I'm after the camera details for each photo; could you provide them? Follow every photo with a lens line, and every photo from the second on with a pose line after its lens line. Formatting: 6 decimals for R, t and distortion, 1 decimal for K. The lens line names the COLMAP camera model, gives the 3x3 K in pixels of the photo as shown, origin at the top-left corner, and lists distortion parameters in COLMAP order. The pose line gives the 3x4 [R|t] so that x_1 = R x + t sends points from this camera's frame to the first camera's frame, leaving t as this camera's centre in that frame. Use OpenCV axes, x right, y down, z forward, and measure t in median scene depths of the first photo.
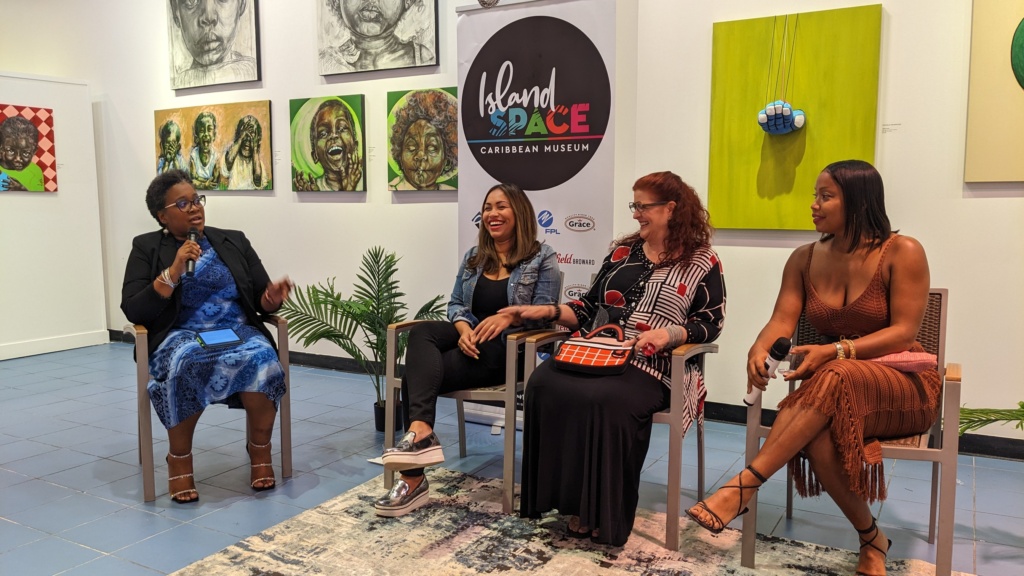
lens RADIAL K [[816.7, 0, 506.7], [0, 816.7, 277.8], [0, 0, 1]] dist [0.022143, -0.025699]
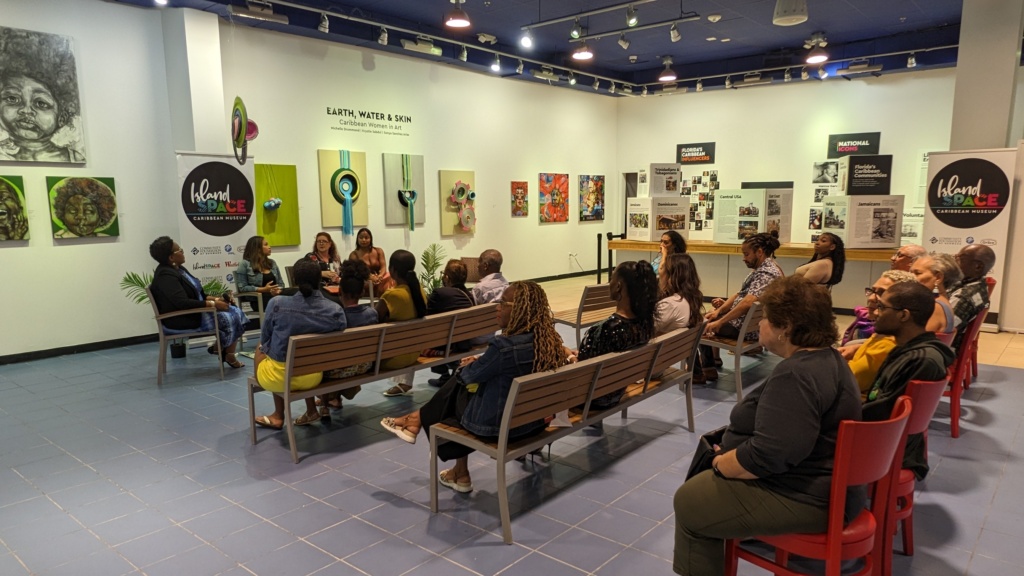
lens RADIAL K [[685.1, 0, 511.8], [0, 685.1, 321.4], [0, 0, 1]] dist [-0.000537, -0.003425]
pose [[0.189646, -0.171799, 0.966705, -1.343461], [0.094720, 0.983182, 0.156146, -0.073737], [-0.977273, 0.061954, 0.202730, -0.138289]]
